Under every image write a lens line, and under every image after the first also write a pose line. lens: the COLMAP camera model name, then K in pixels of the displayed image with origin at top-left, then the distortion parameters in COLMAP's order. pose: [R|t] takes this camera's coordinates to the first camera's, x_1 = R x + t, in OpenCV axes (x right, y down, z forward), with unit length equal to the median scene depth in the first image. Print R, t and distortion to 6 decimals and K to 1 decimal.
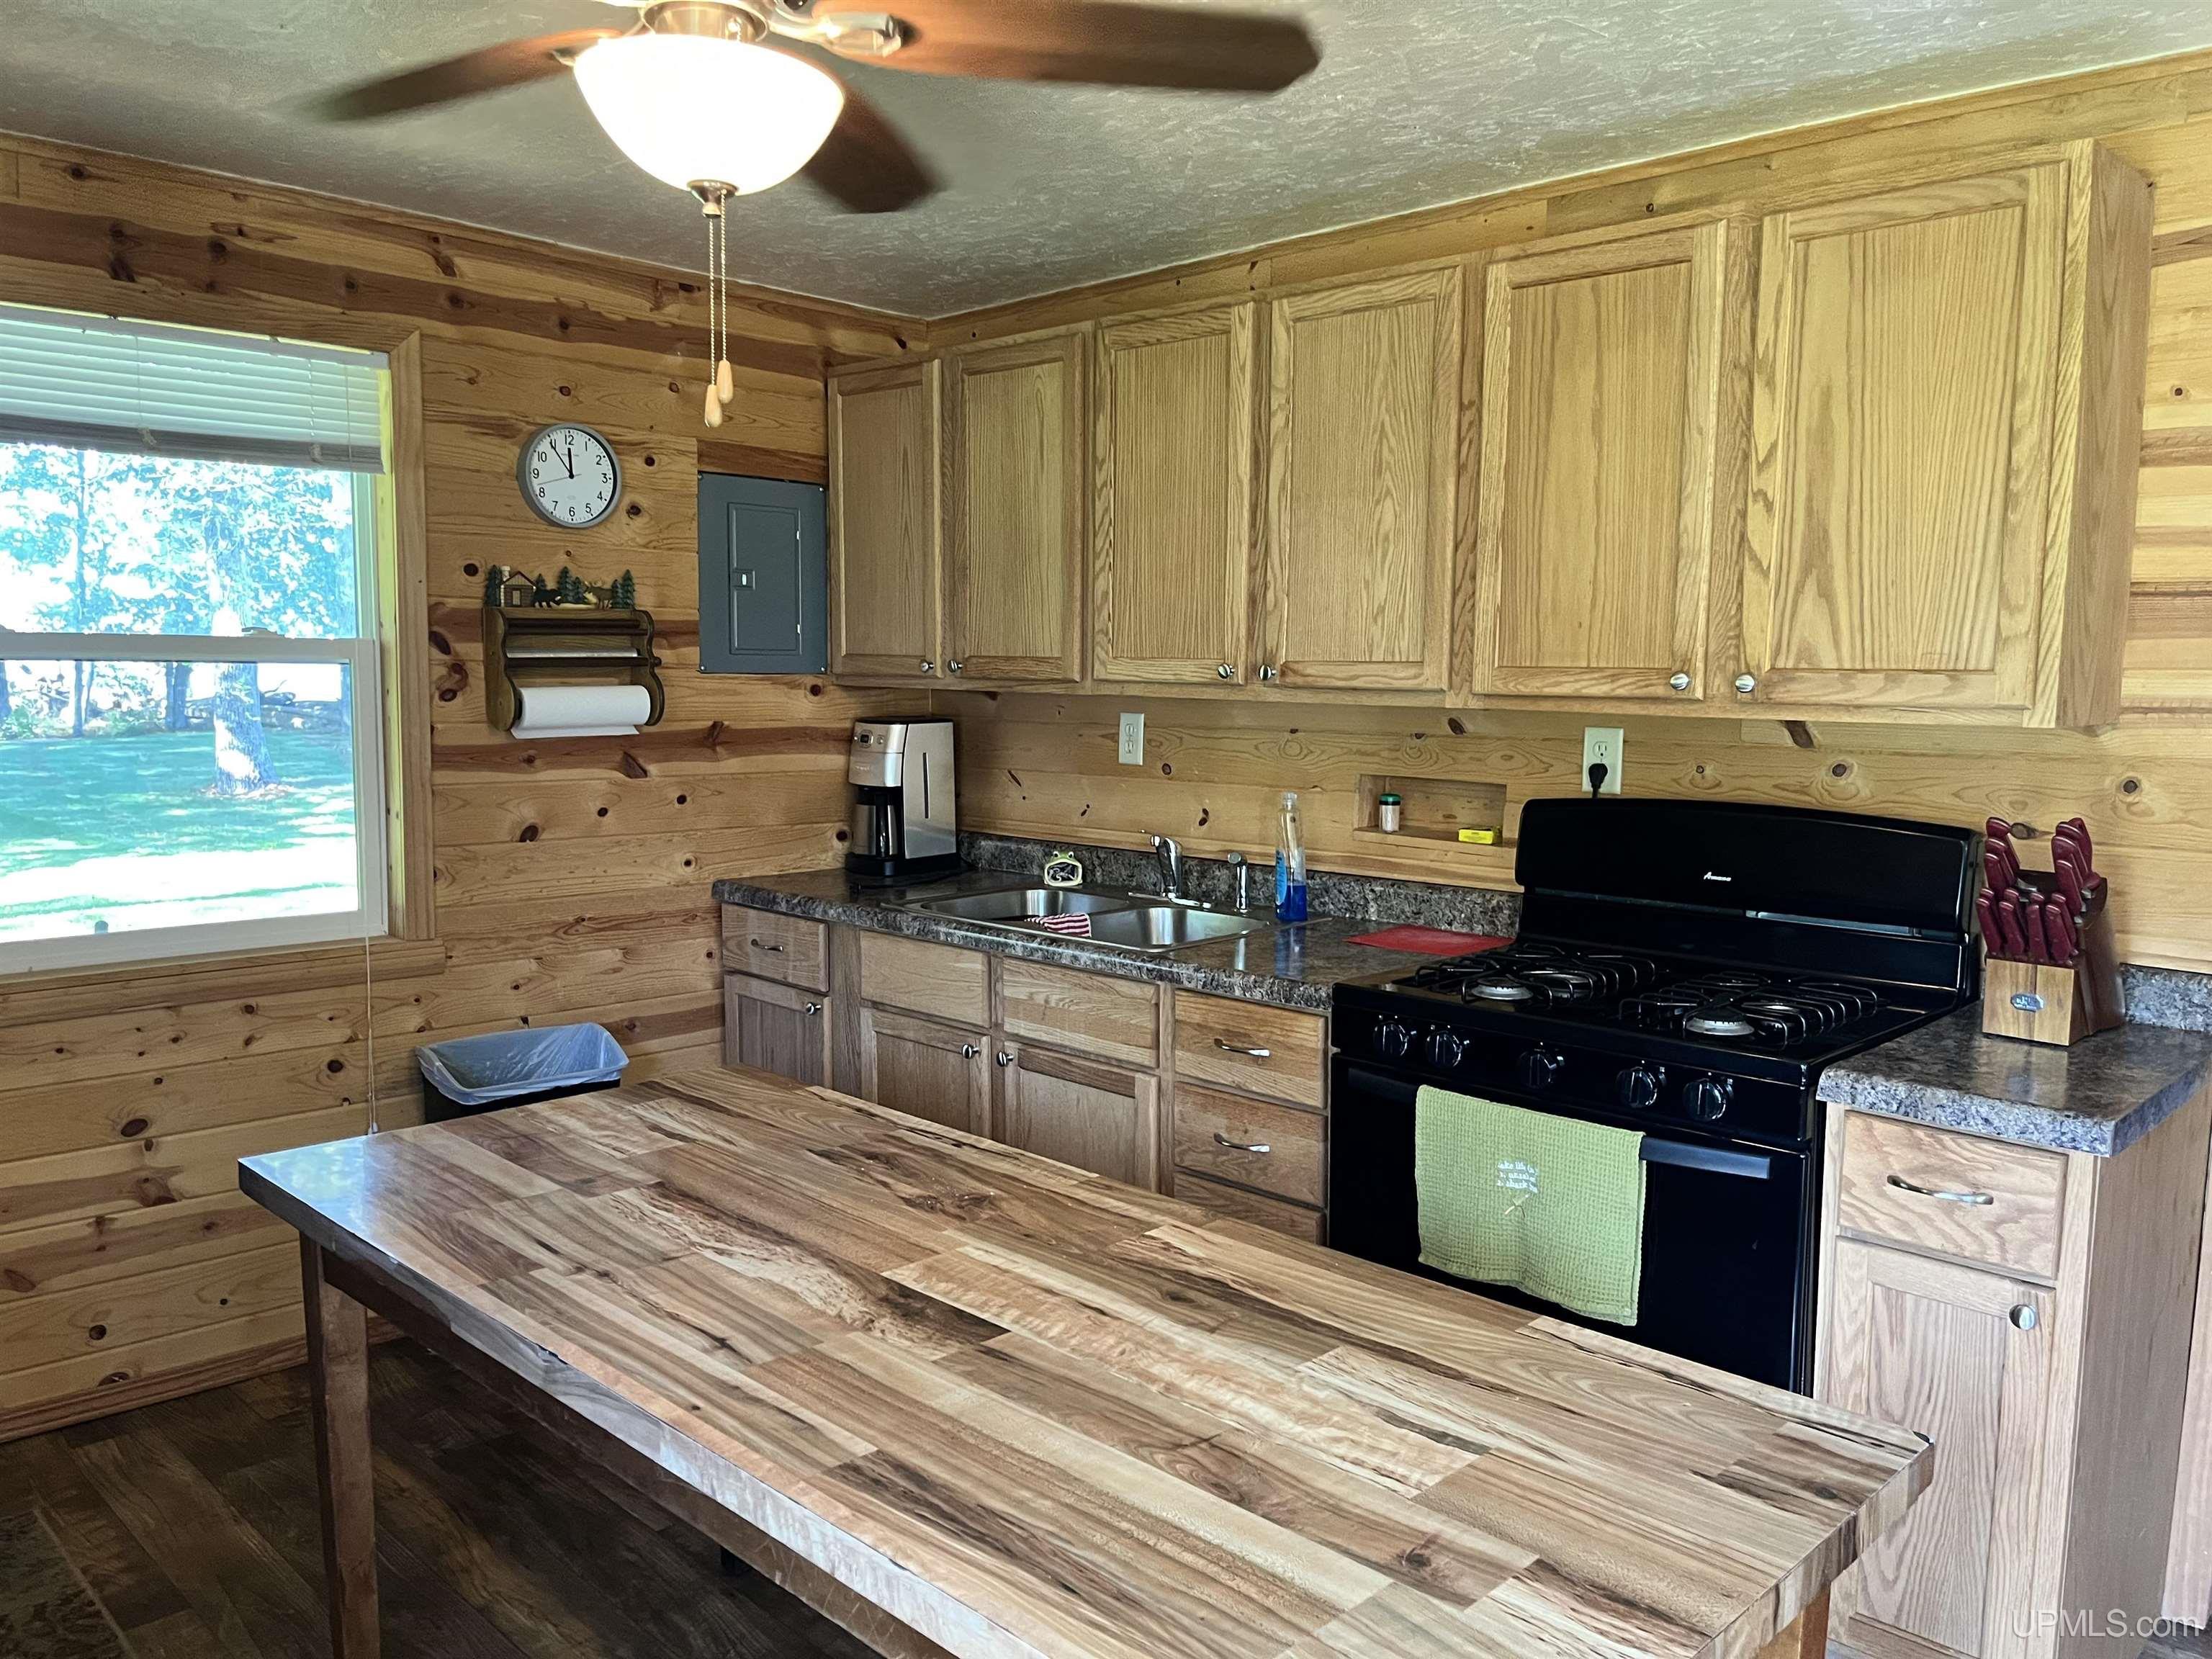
lens RADIAL K [[1662.2, 0, 1115.0], [0, 1662.2, 837.8], [0, 0, 1]] dist [0.069901, -0.093514]
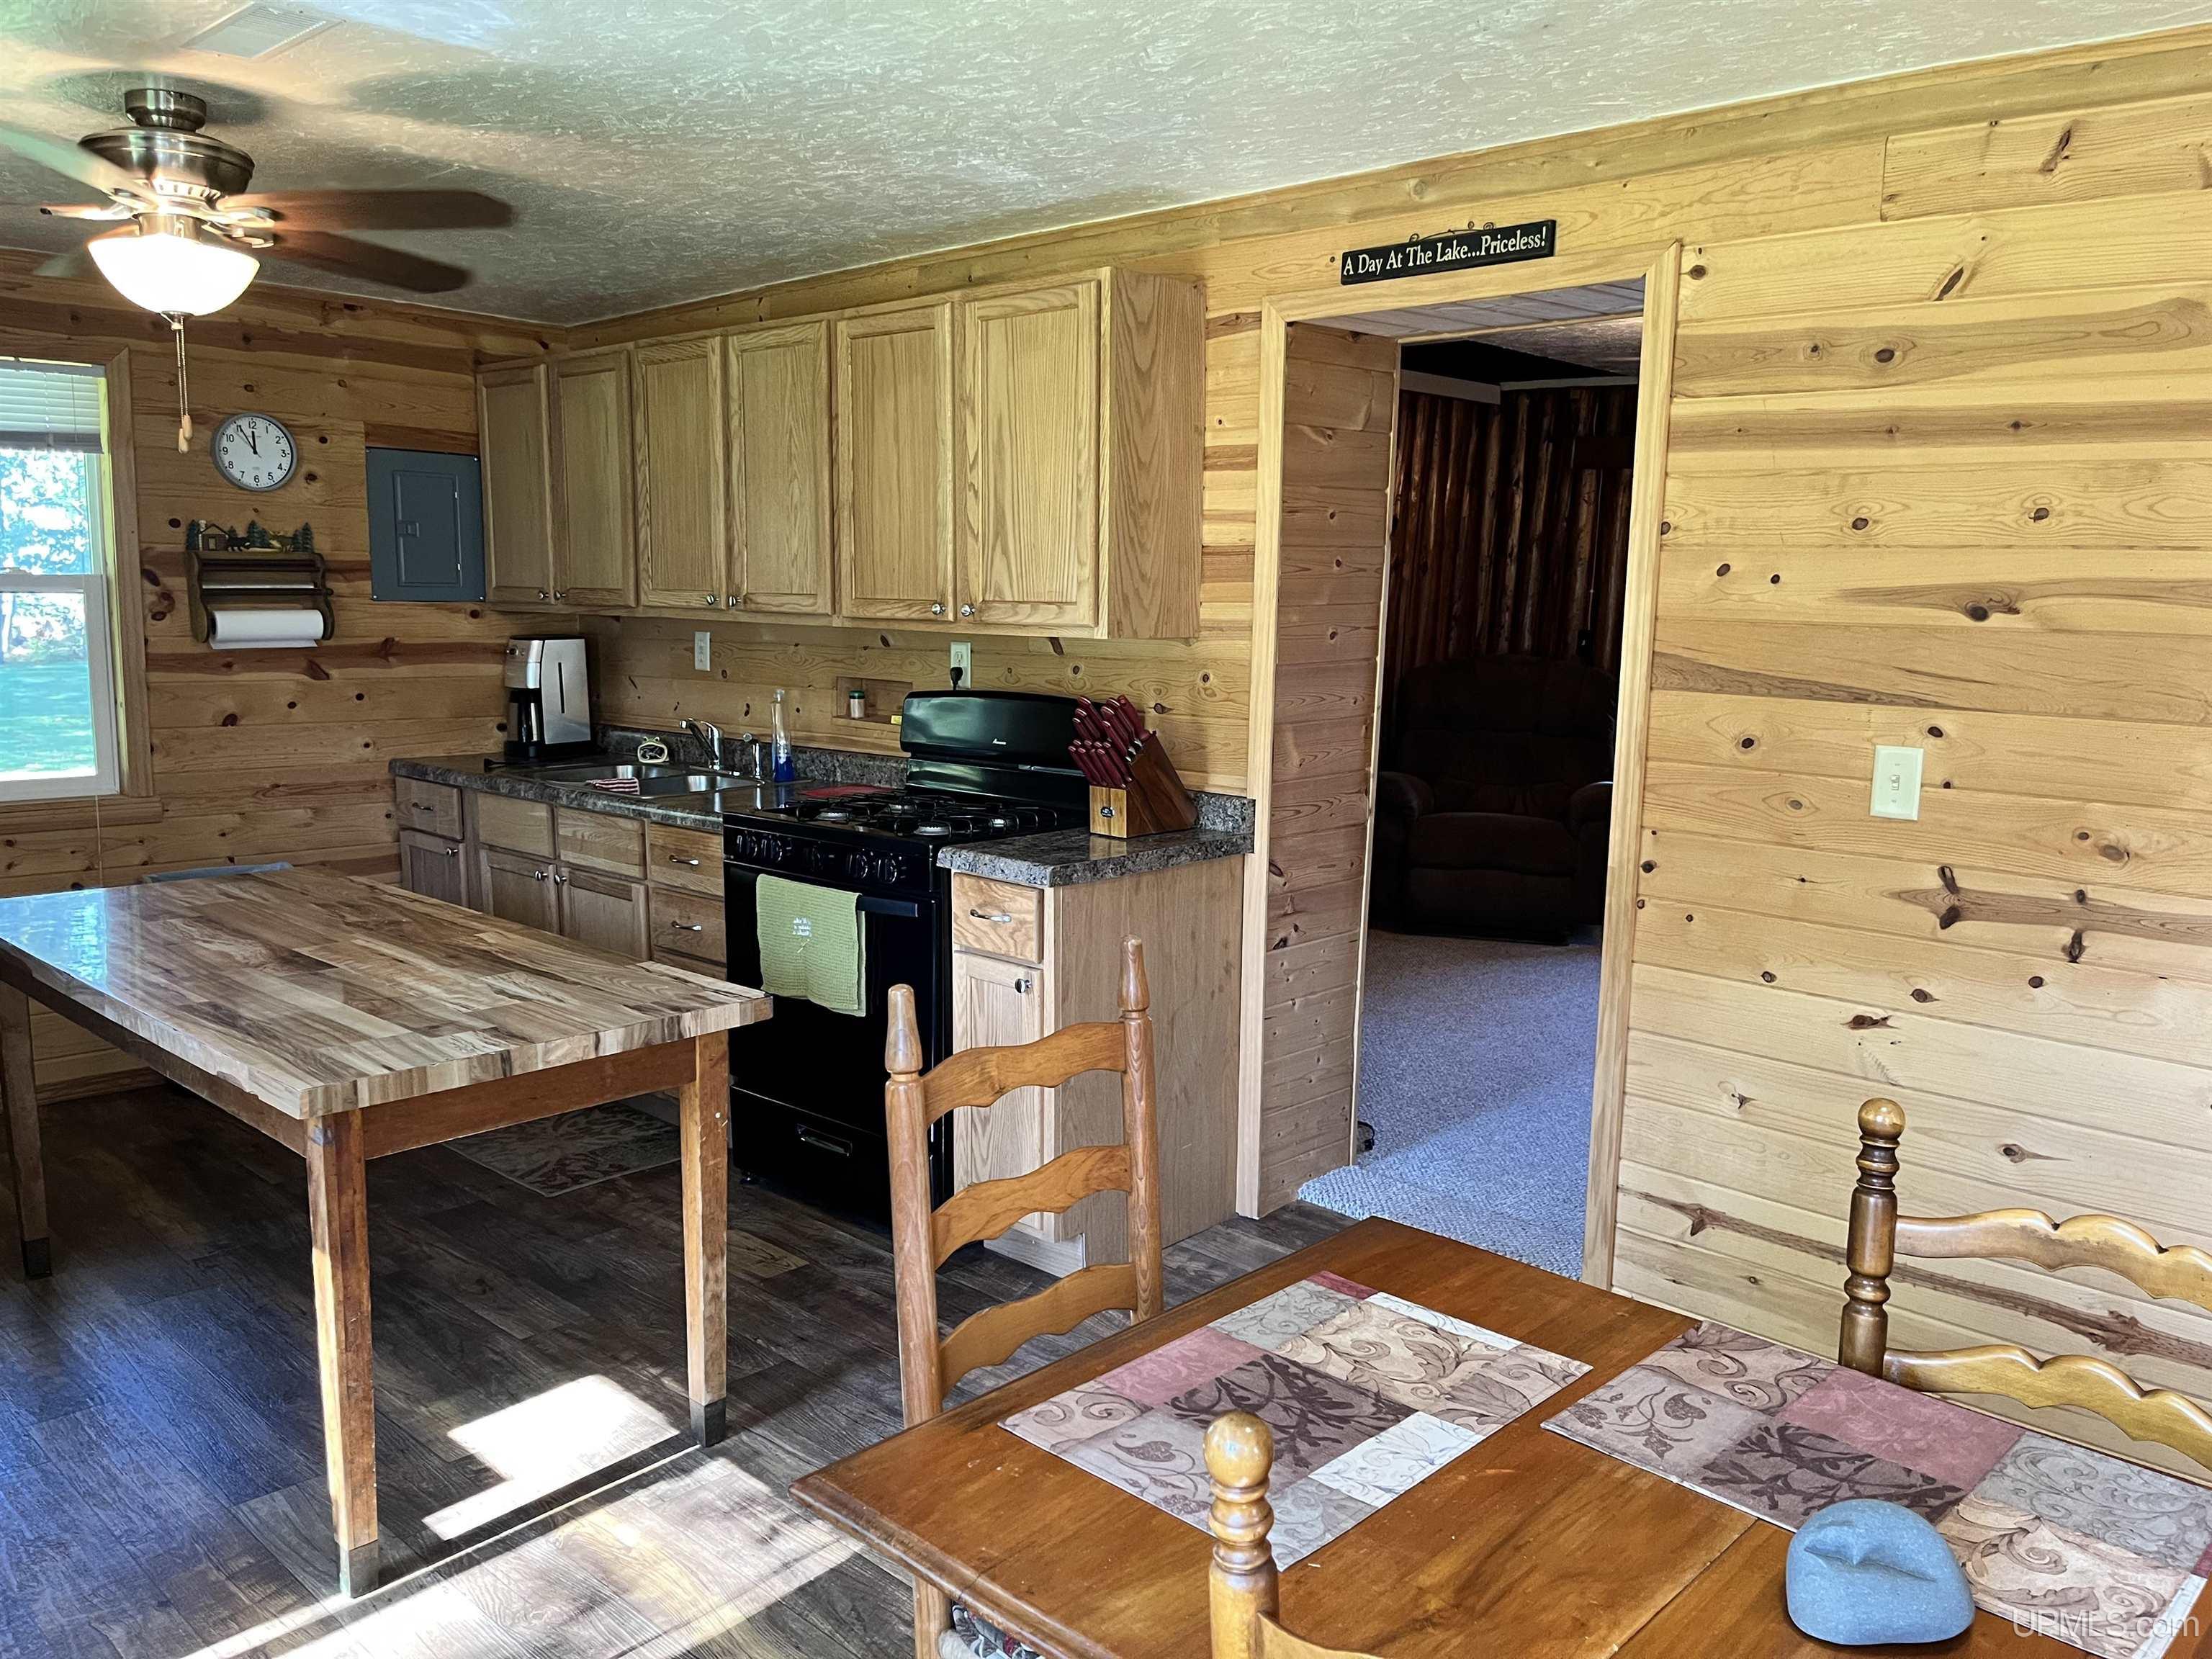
lens RADIAL K [[1658.2, 0, 1106.0], [0, 1658.2, 829.5], [0, 0, 1]] dist [0.072283, -0.092453]
pose [[0.999804, -0.000851, 0.019766, 0.350217], [0.000151, 0.999375, 0.035347, 0.040405], [-0.019783, -0.035337, 0.999180, -0.389746]]
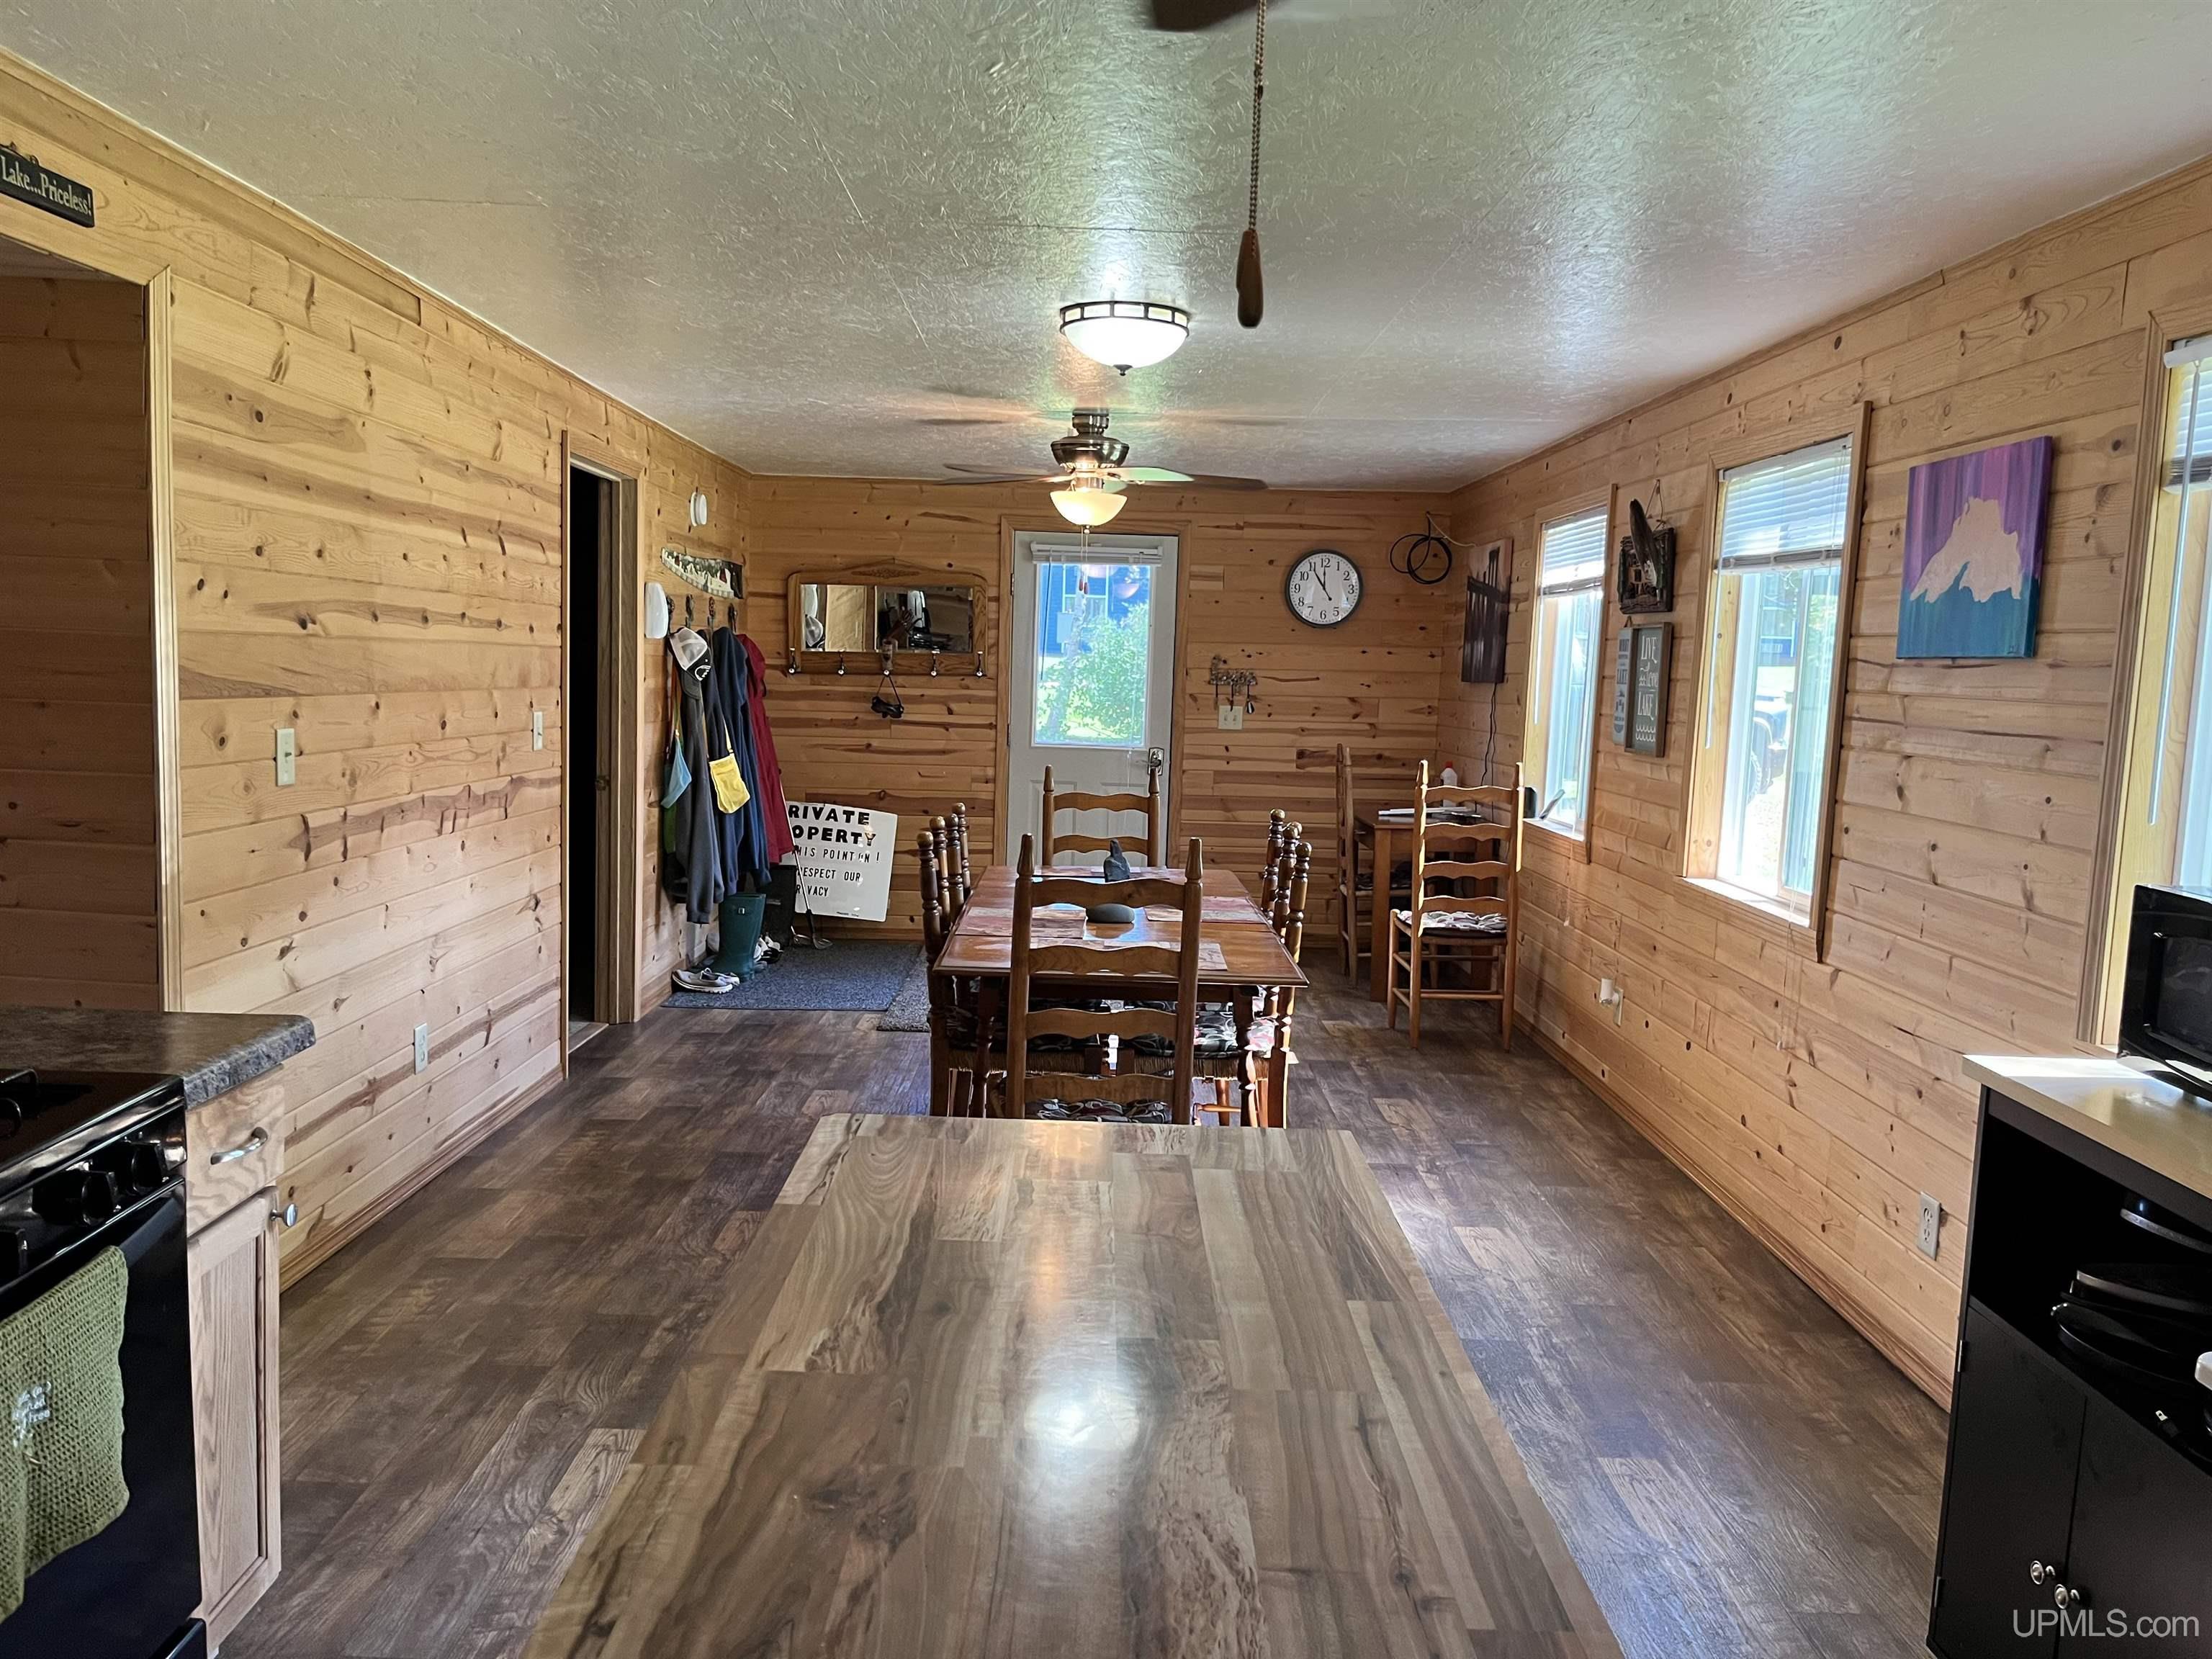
lens RADIAL K [[1658.2, 0, 1106.0], [0, 1658.2, 829.5], [0, 0, 1]] dist [0.072283, -0.092453]
pose [[-0.702862, -0.118404, 0.701403, -0.351941], [0.031684, 0.979859, 0.197160, -0.099725], [-0.710620, 0.160800, -0.684954, 0.793760]]
